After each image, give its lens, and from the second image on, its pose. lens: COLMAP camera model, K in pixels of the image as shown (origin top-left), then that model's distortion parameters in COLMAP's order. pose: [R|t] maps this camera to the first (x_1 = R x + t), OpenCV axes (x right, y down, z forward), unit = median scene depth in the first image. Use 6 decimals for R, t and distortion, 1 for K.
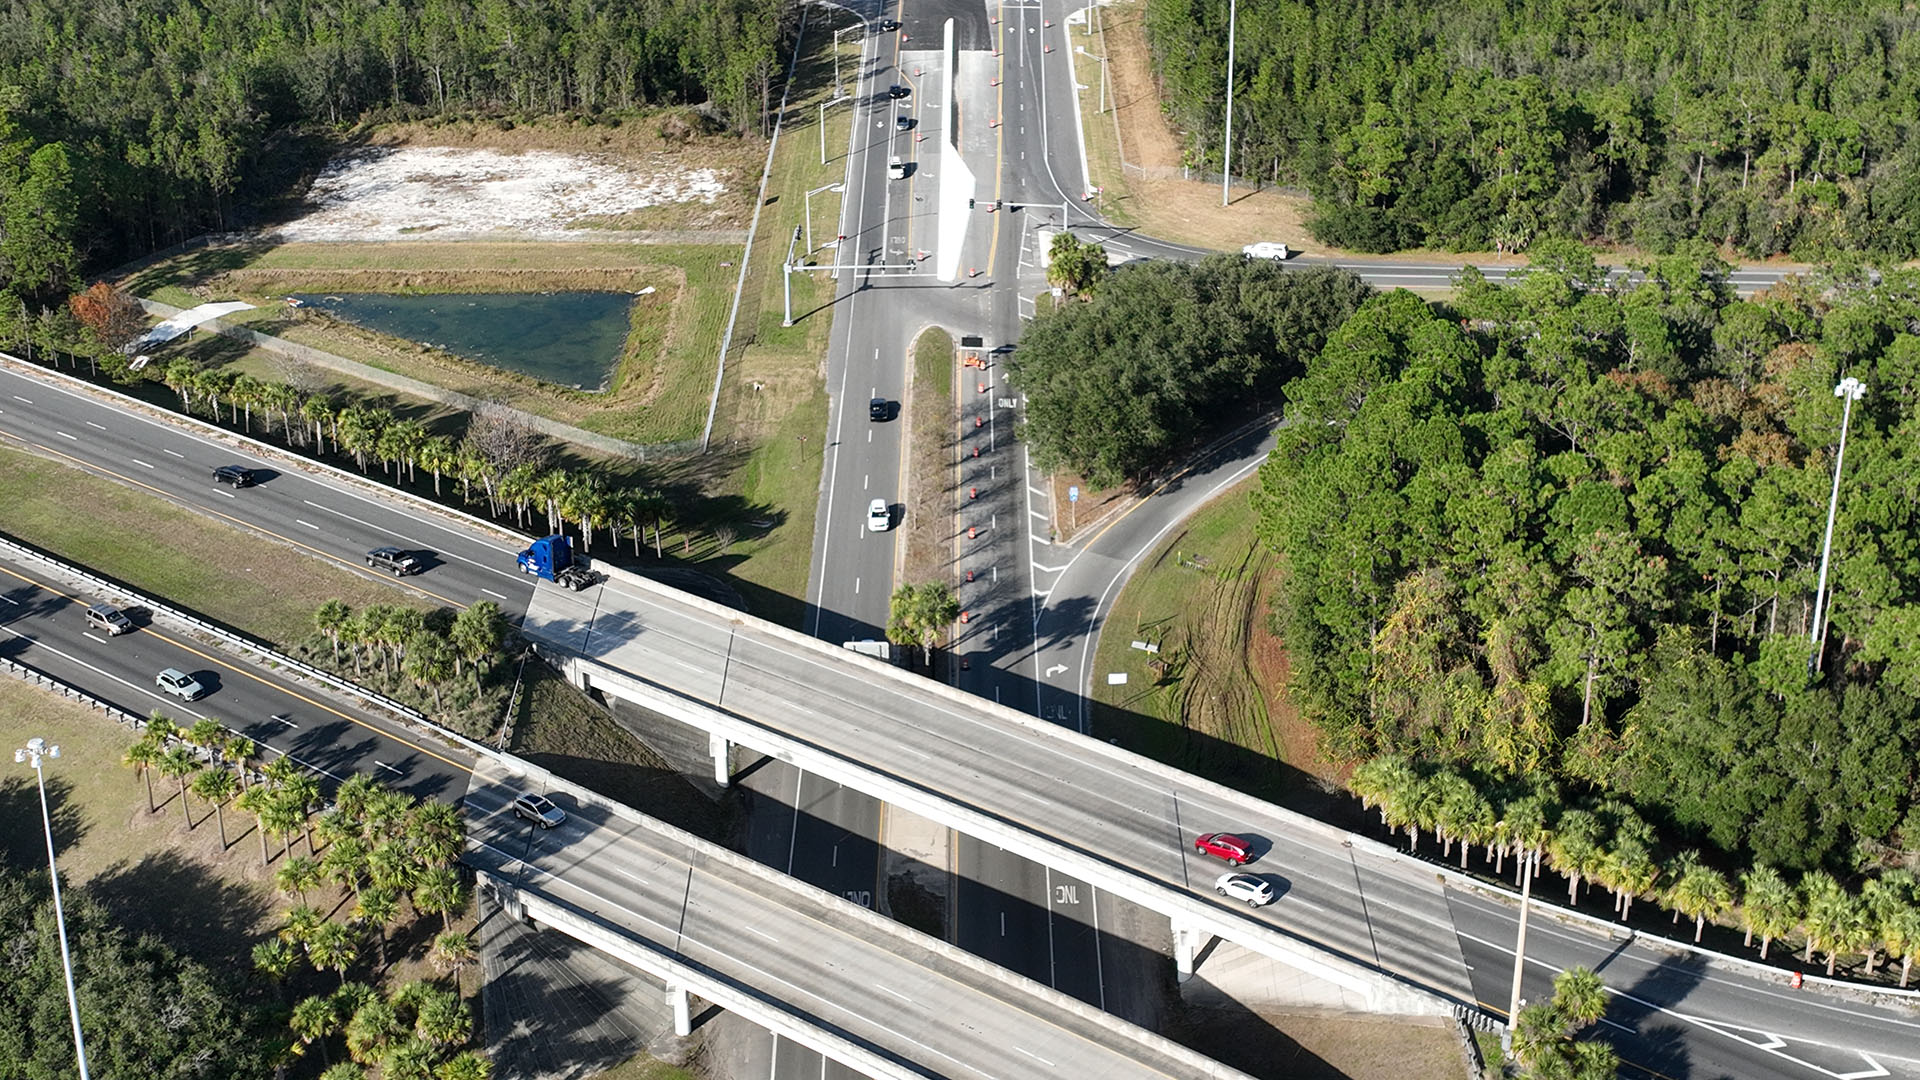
lens RADIAL K [[2702.8, 0, 960.0], [0, 2702.8, 540.0], [0, 0, 1]] dist [0.000994, -0.016513]
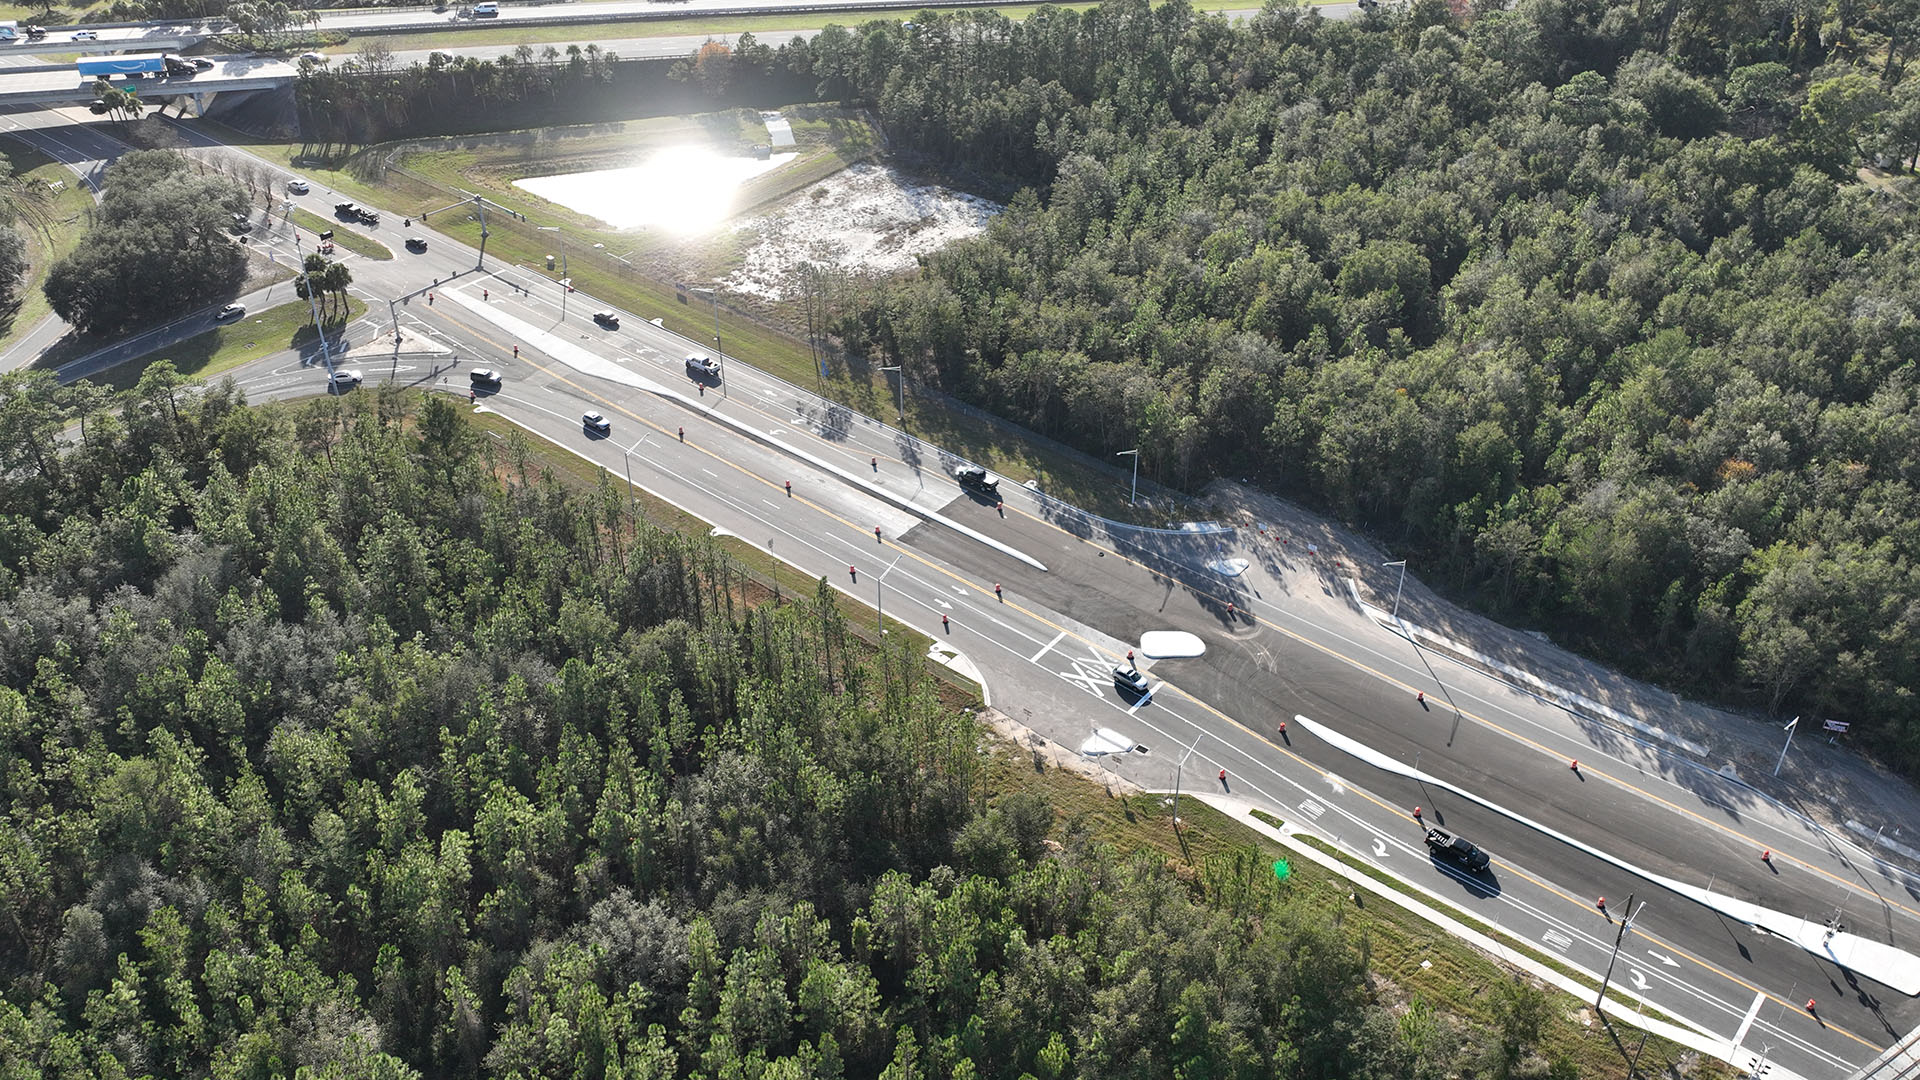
lens RADIAL K [[1639.2, 0, 960.0], [0, 1639.2, 540.0], [0, 0, 1]] dist [0.004090, 0.000947]
pose [[-0.640509, 0.444605, -0.626159, 0.403029], [-0.319378, 0.587287, 0.743702, -0.714688], [0.698388, 0.676329, -0.234165, 1.440960]]
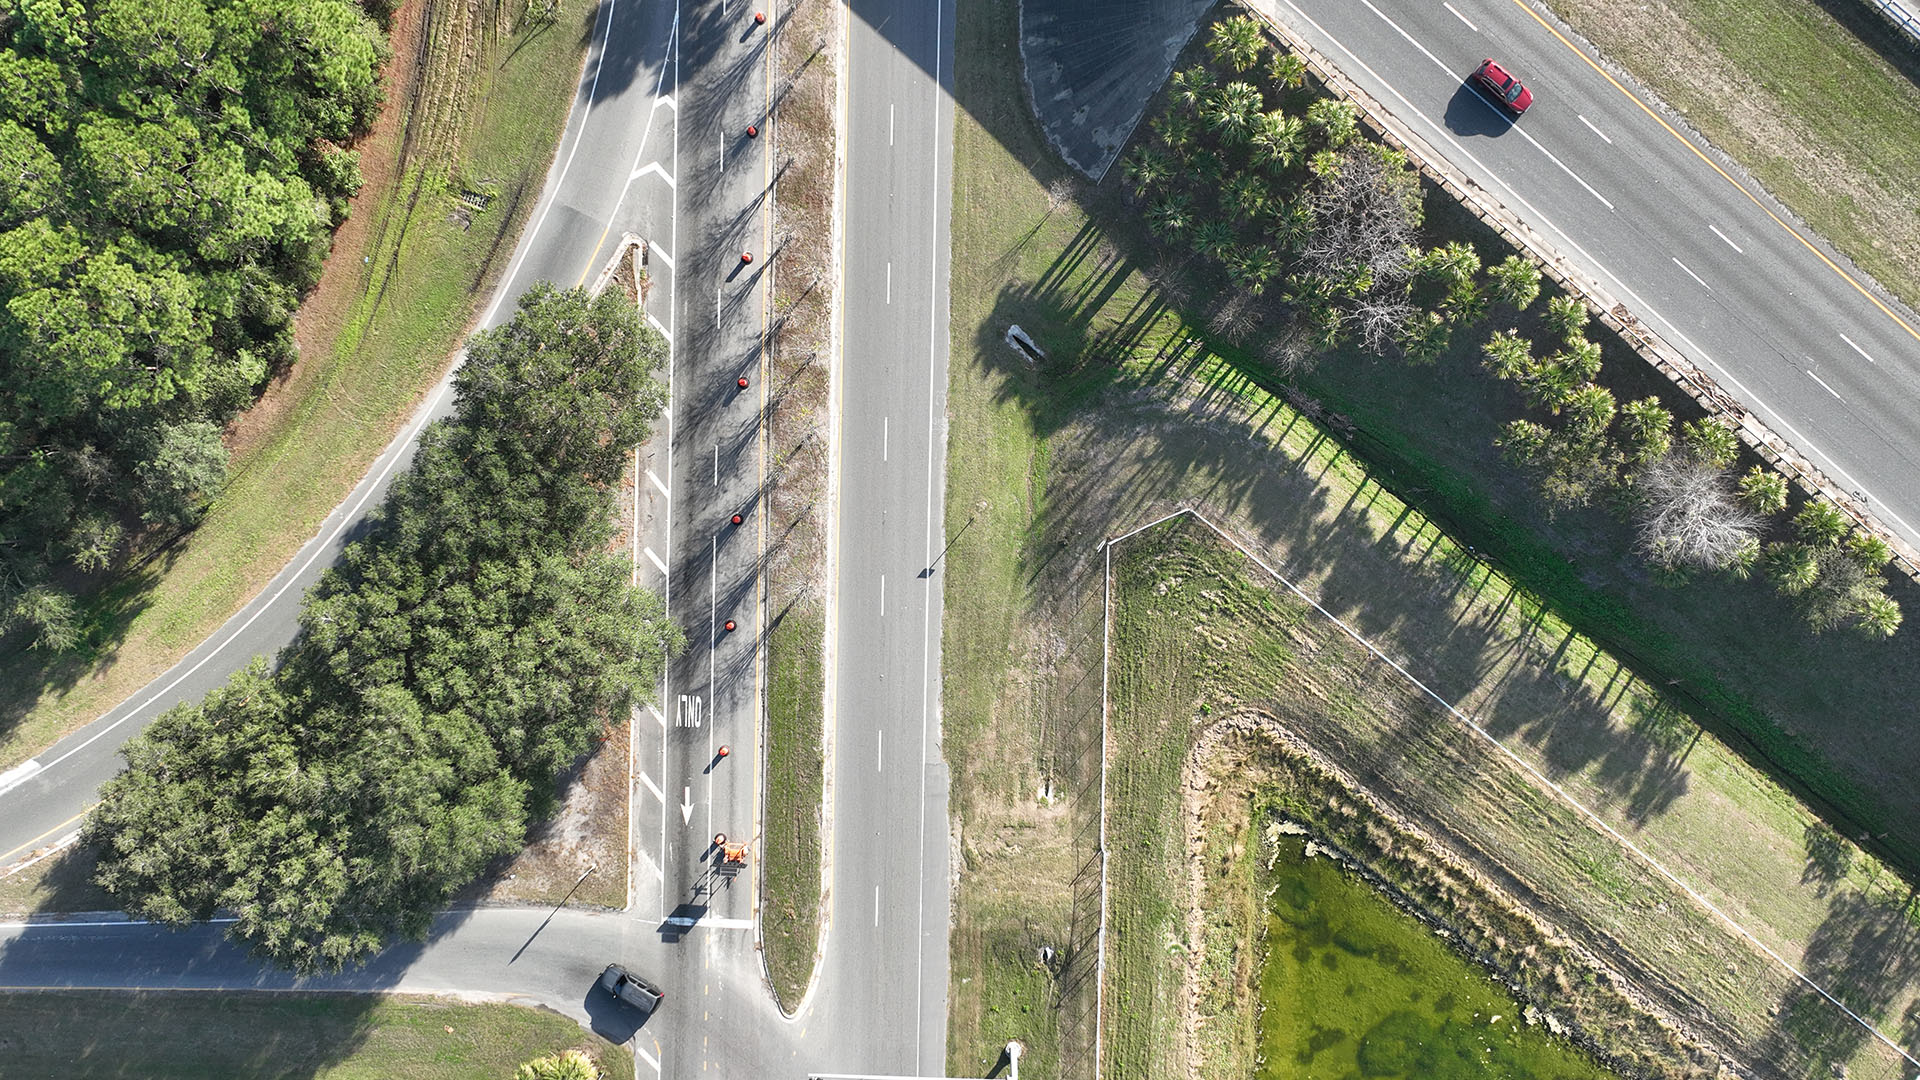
lens RADIAL K [[1685.3, 0, 960.0], [0, 1685.3, 540.0], [0, 0, 1]] dist [0.007486, -0.006075]
pose [[-0.999909, -0.013477, 0.001079, -0.046898], [0.006895, -0.439694, 0.898121, -0.373000], [-0.011630, 0.898047, 0.439747, 0.669768]]
